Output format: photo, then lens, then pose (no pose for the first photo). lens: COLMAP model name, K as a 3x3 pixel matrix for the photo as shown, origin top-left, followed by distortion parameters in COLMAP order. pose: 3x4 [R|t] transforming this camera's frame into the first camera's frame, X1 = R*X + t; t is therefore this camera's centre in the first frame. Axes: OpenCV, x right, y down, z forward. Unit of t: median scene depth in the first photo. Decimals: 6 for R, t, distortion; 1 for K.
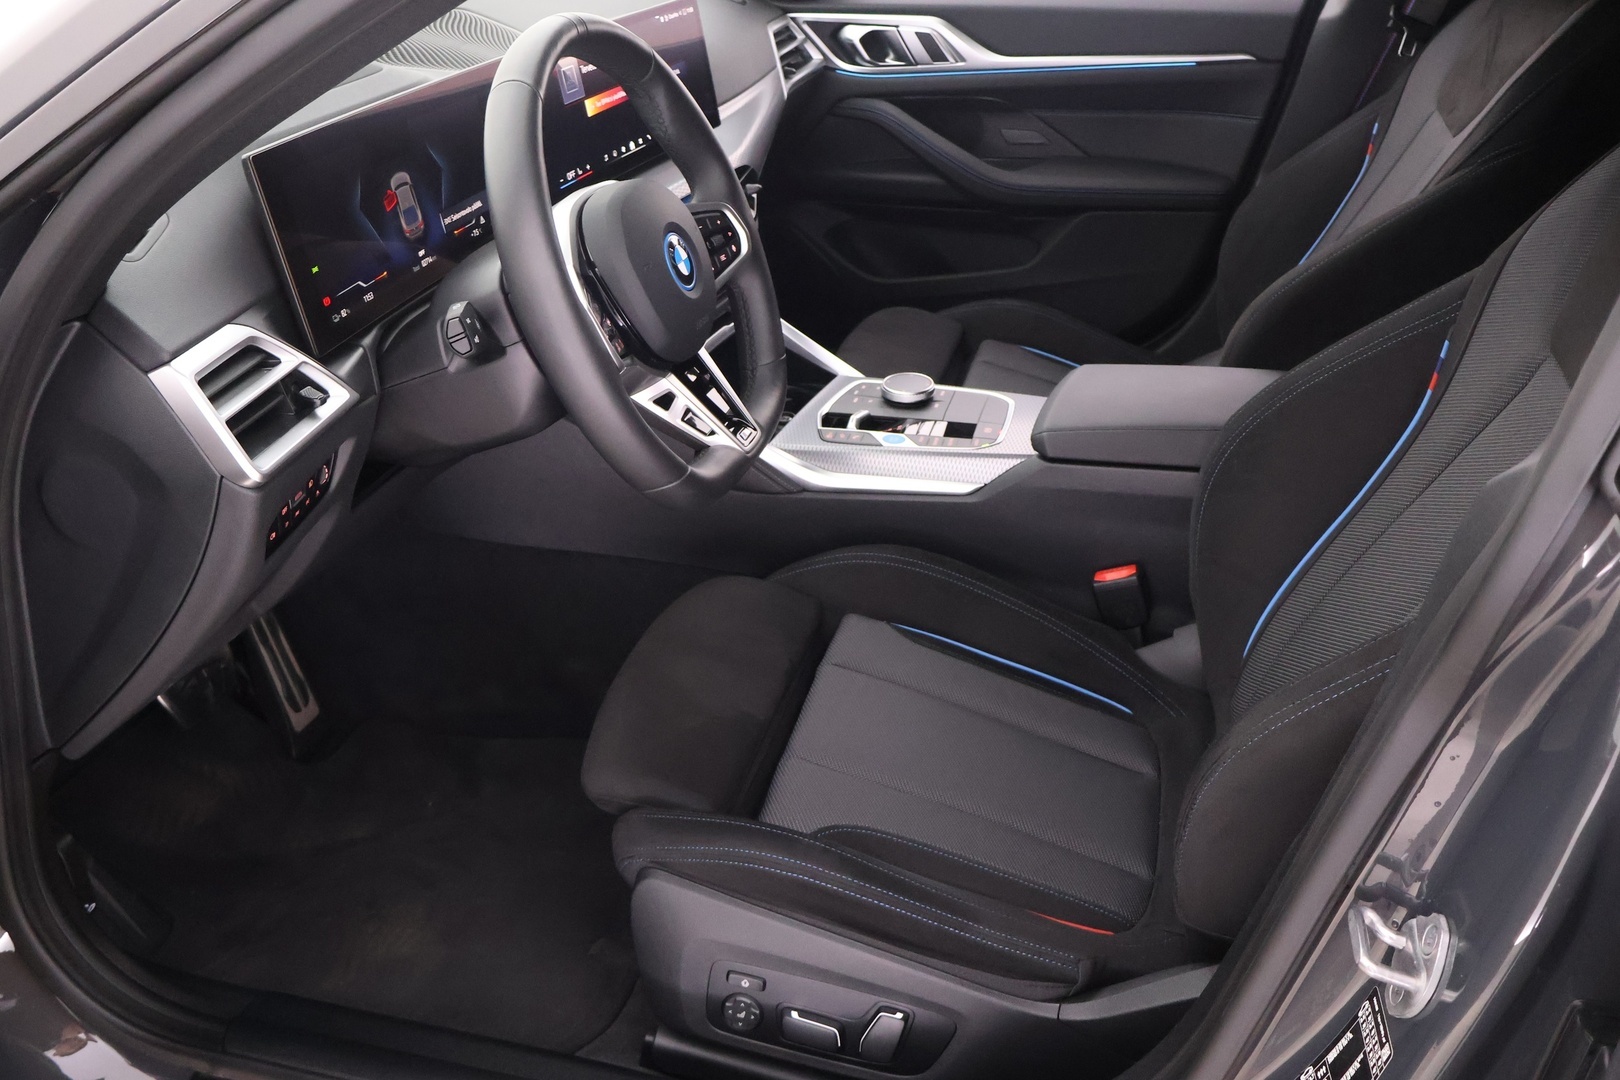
lens RADIAL K [[1378.2, 0, 802.1], [0, 1378.2, 547.6], [0, 0, 1]] dist [-0.003885, 0.007701]
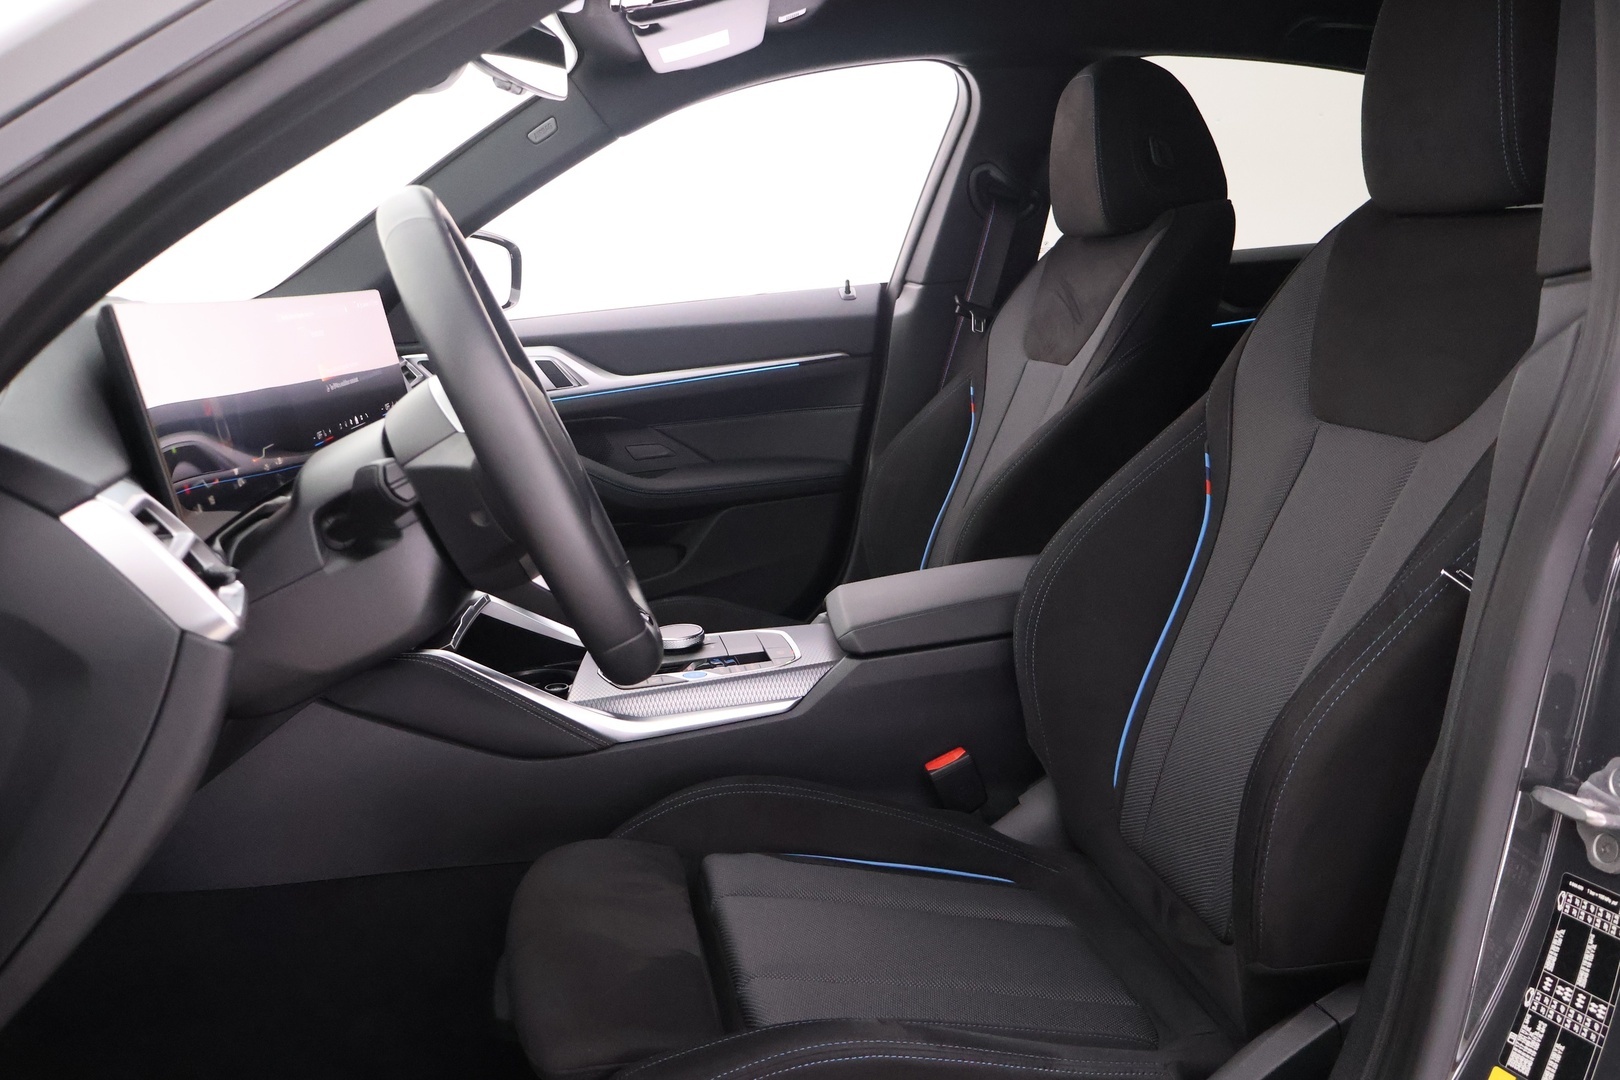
lens RADIAL K [[1378.2, 0, 808.9], [0, 1378.2, 548.1], [0, 0, 1]] dist [-0.003885, 0.007701]
pose [[0.899196, -0.120346, 0.420671, -0.265236], [0.251995, 0.928410, -0.273044, 0.125878], [-0.357695, 0.351527, 0.865149, 0.124599]]
